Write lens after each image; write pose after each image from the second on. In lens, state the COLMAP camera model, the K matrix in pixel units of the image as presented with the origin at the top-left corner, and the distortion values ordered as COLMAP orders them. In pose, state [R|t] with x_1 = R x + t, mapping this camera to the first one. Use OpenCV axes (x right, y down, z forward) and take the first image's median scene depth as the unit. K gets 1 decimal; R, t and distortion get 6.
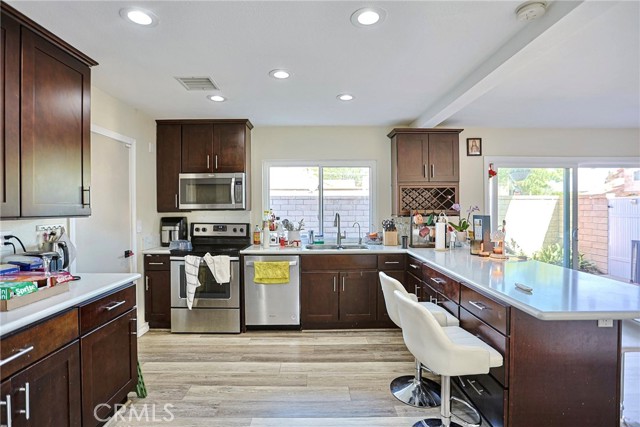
lens RADIAL K [[315.8, 0, 318.1], [0, 315.8, 206.9], [0, 0, 1]] dist [-0.052943, 0.017389]
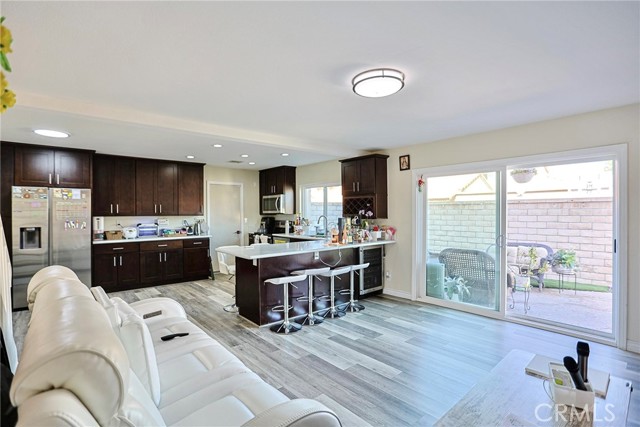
lens RADIAL K [[315.8, 0, 315.8], [0, 315.8, 208.4], [0, 0, 1]] dist [-0.052943, 0.017389]
pose [[0.625444, -0.007541, -0.780232, 1.380937], [0.000171, 0.999955, -0.009528, -0.003261], [0.780269, 0.005826, 0.625417, -0.042888]]
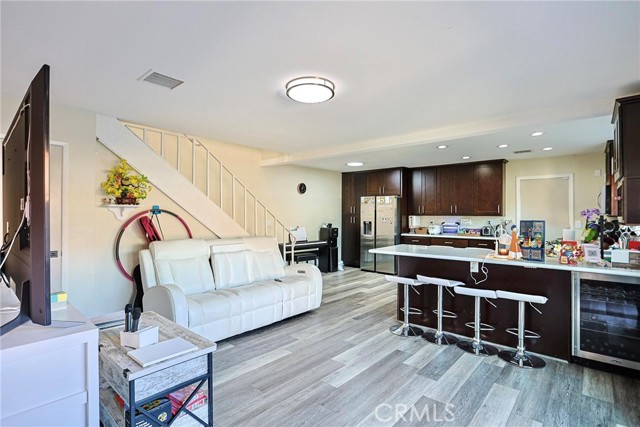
lens RADIAL K [[315.8, 0, 305.1], [0, 315.8, 210.9], [0, 0, 1]] dist [-0.052943, 0.017389]
pose [[-0.706857, -0.002266, -0.707353, 1.452775], [0.000295, 0.999994, -0.003499, -0.000965], [0.707356, -0.002682, -0.706852, 0.997013]]
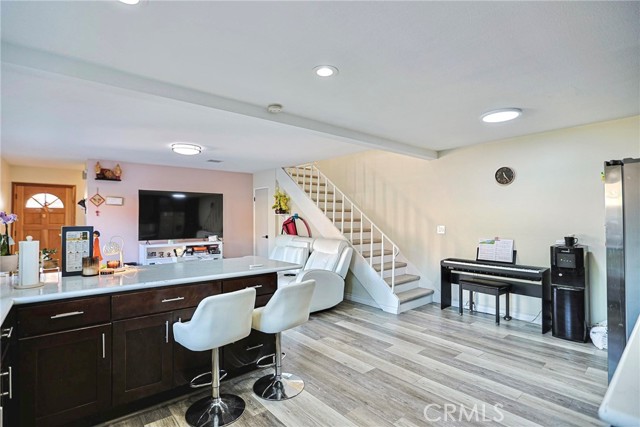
lens RADIAL K [[315.8, 0, 324.4], [0, 315.8, 209.4], [0, 0, 1]] dist [-0.052943, 0.017389]
pose [[-0.635268, 0.025691, 0.771864, -0.400486], [0.005592, 0.999573, -0.028668, 0.007633], [-0.772271, -0.013896, -0.635141, 0.861224]]
